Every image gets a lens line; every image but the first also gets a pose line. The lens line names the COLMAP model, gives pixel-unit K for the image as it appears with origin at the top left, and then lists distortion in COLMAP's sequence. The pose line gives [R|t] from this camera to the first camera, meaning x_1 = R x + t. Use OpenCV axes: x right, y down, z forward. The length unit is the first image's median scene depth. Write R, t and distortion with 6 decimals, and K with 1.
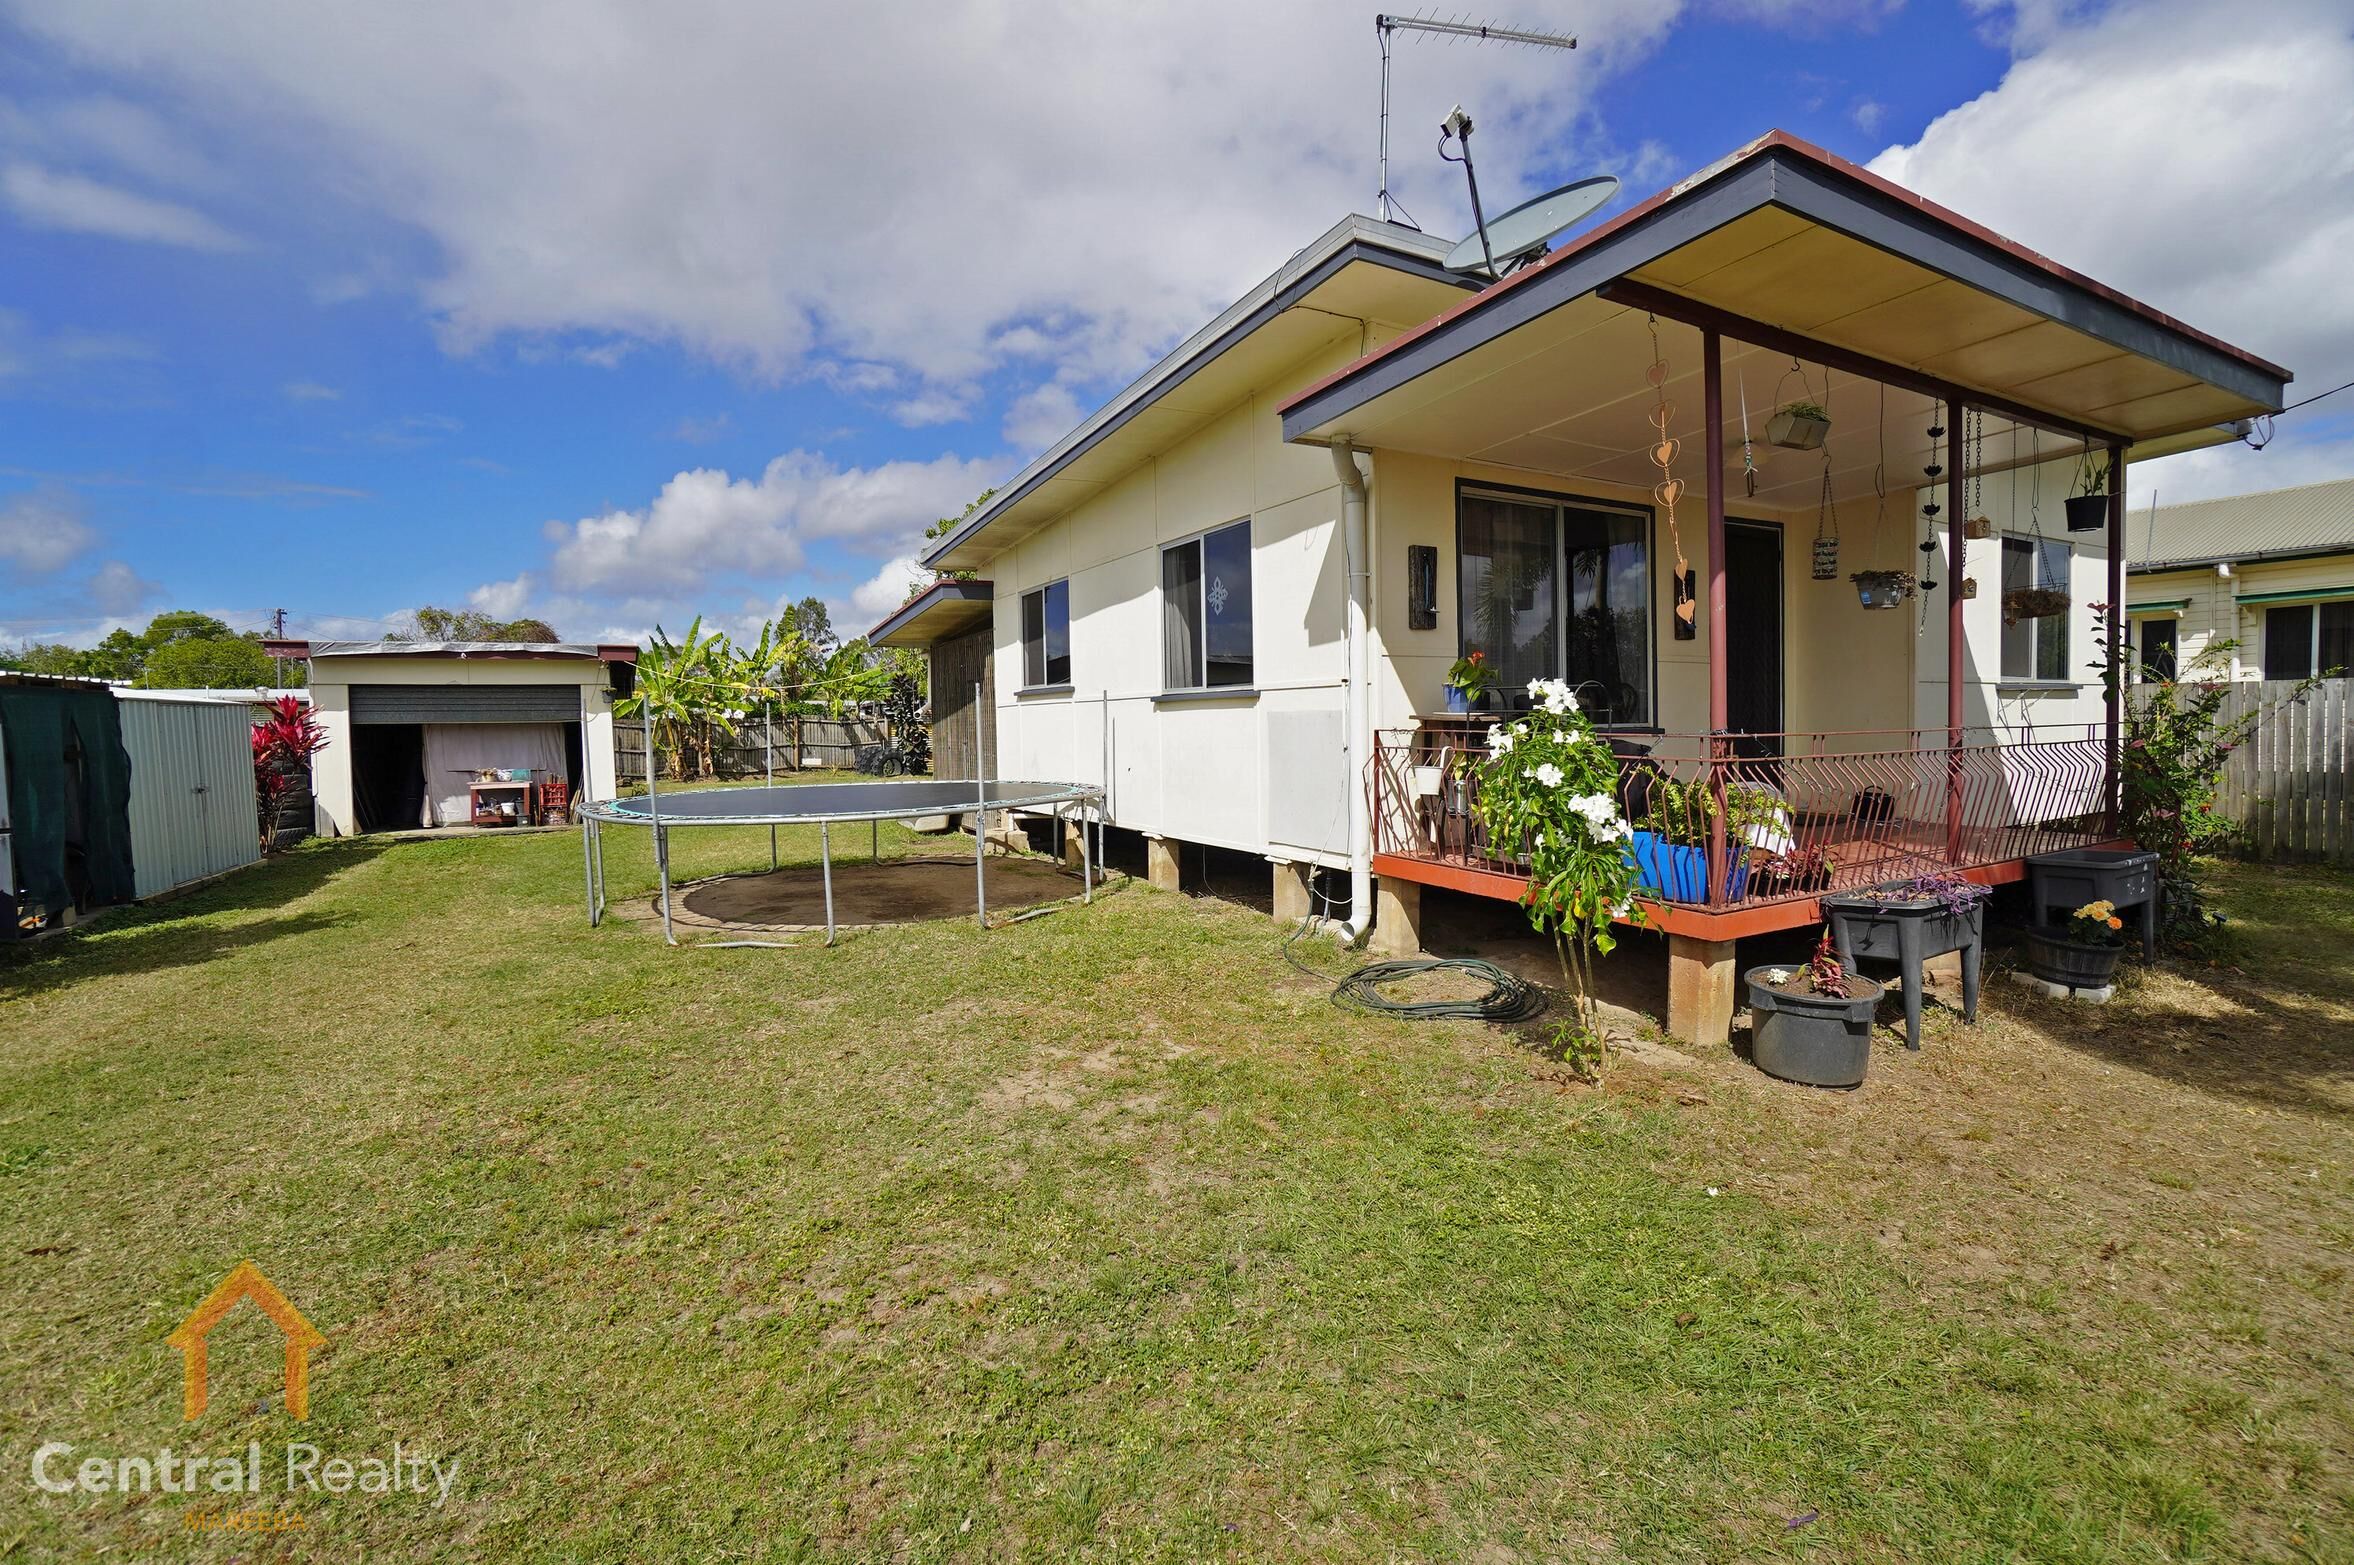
lens RADIAL K [[1002.5, 0, 1154.8], [0, 1002.5, 761.5], [0, 0, 1]] dist [-0.002070, -0.000258]
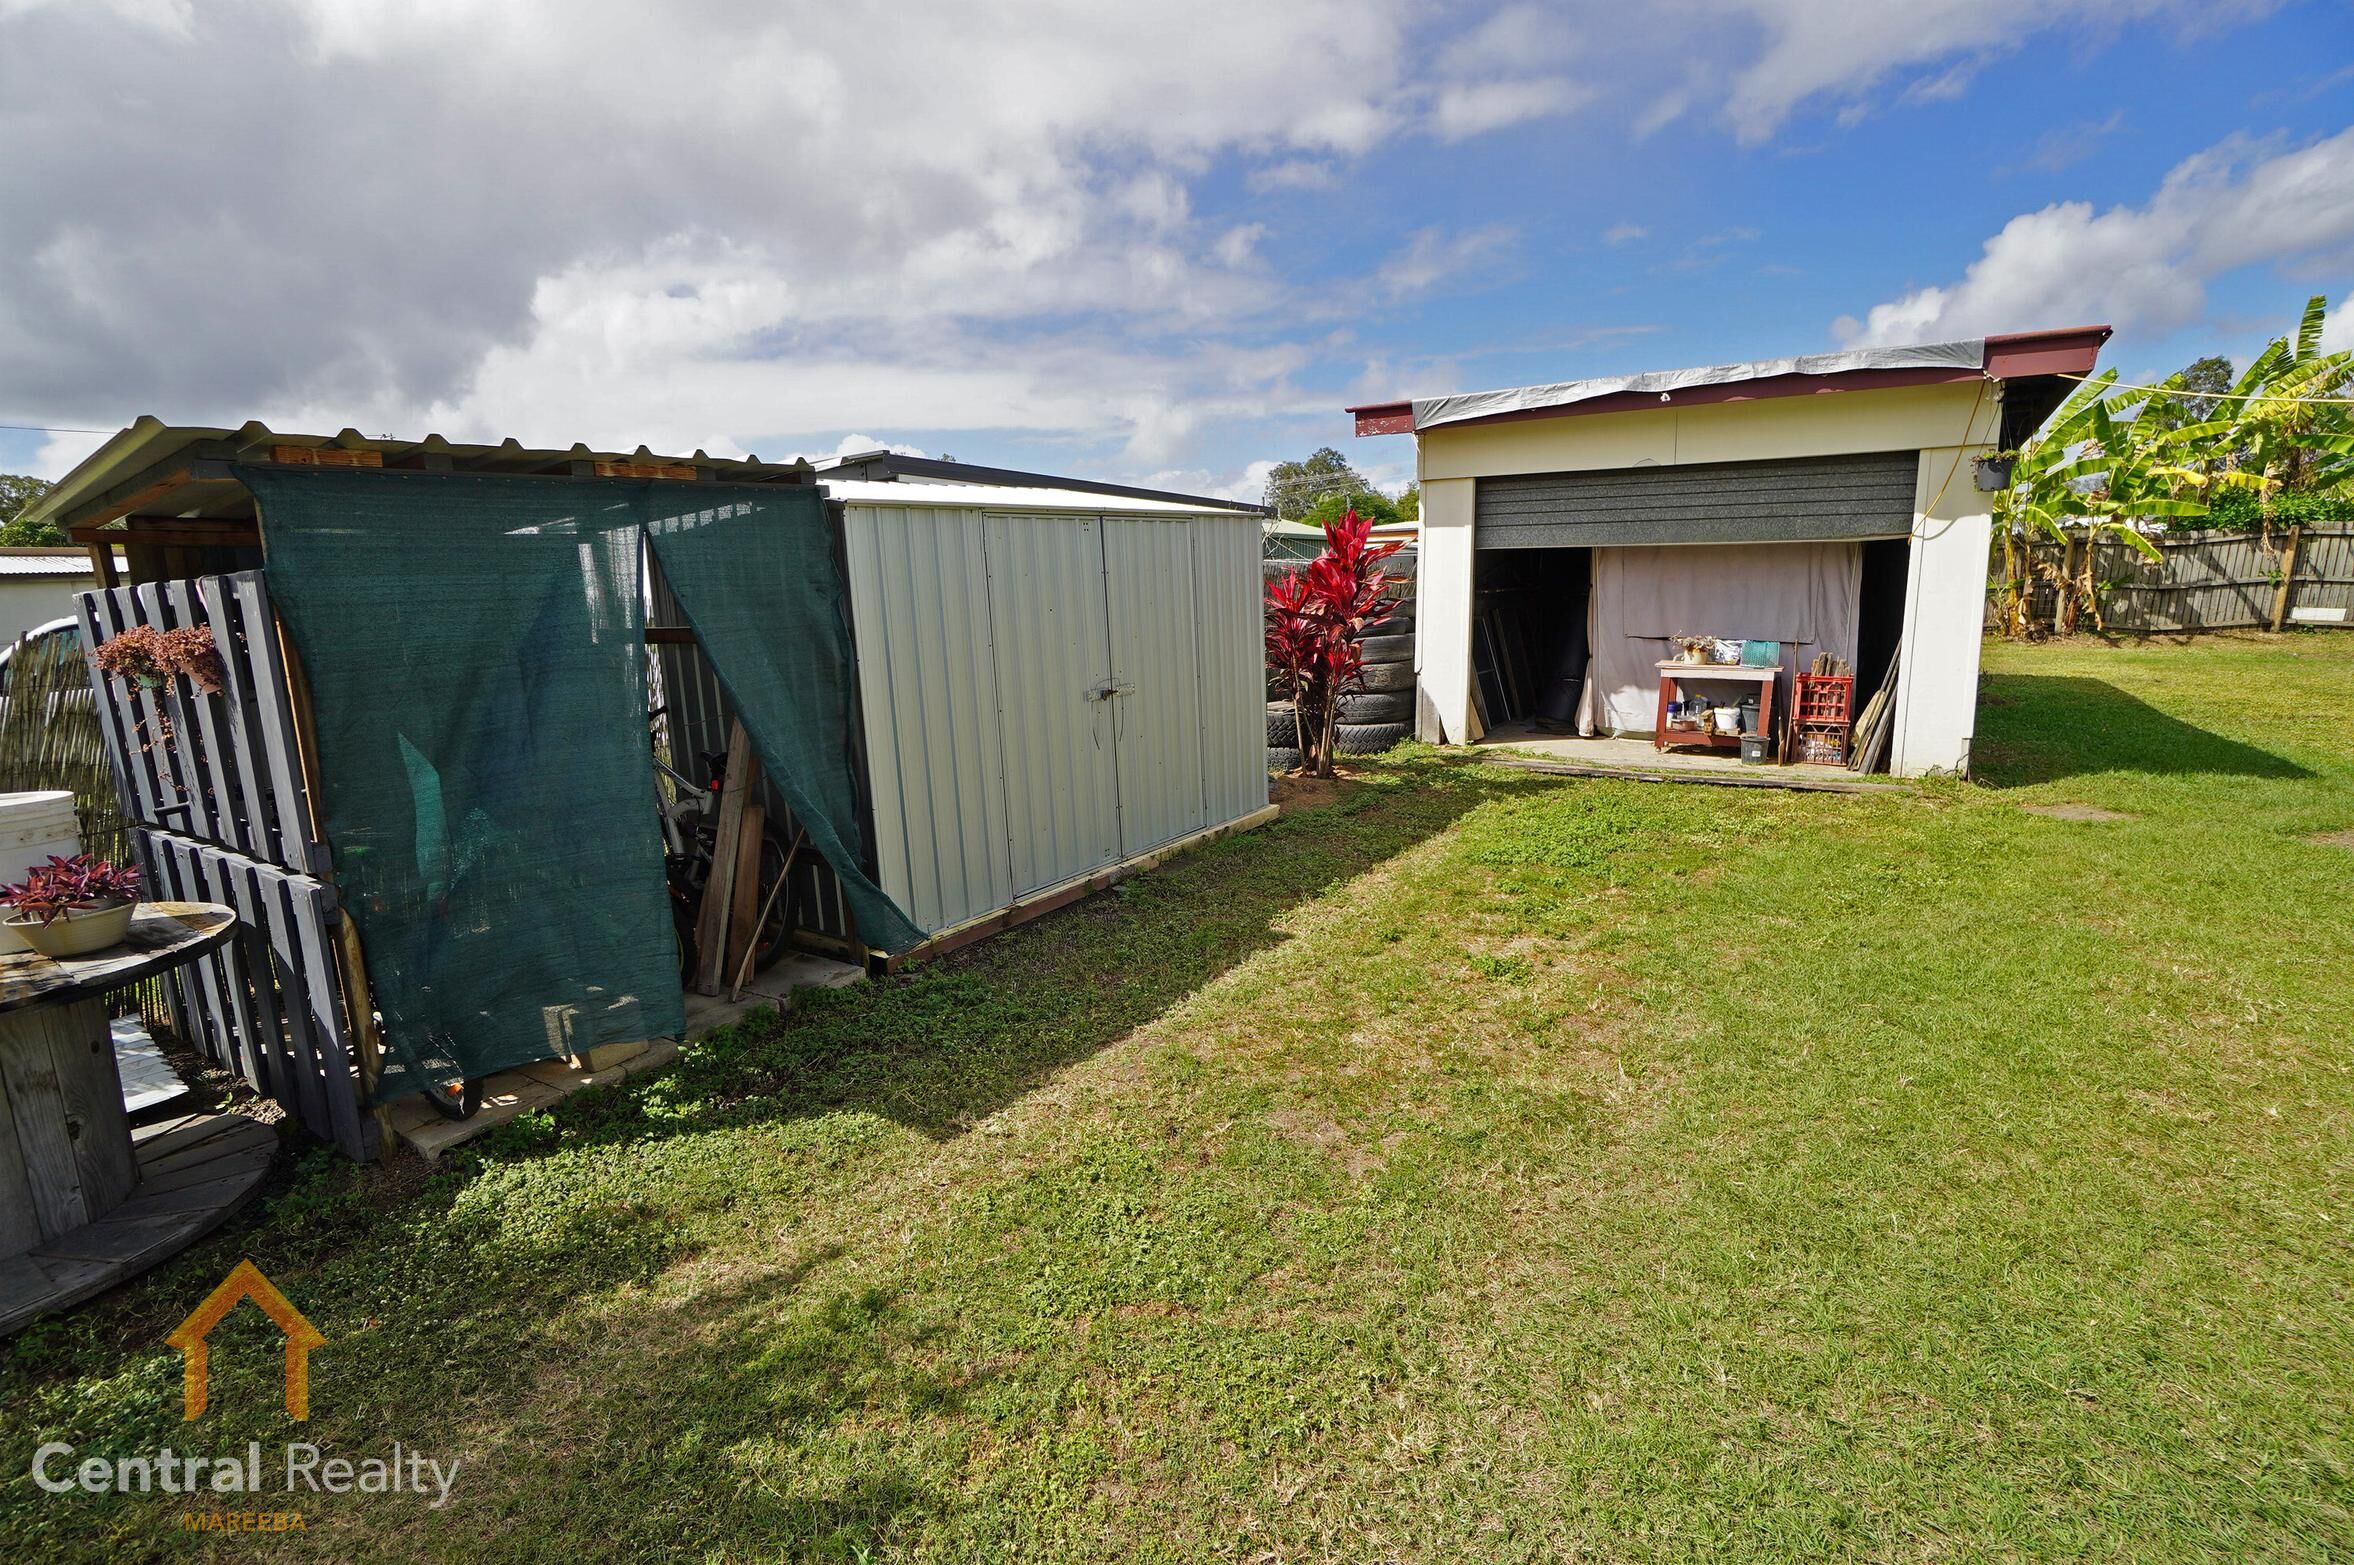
lens RADIAL K [[1002.5, 0, 1154.8], [0, 1002.5, 761.5], [0, 0, 1]] dist [-0.002070, -0.000258]
pose [[0.444664, 0.175625, -0.878311, -0.160122], [-0.020879, 0.982355, 0.185858, -0.009490], [0.895454, -0.064306, 0.440484, 0.253953]]
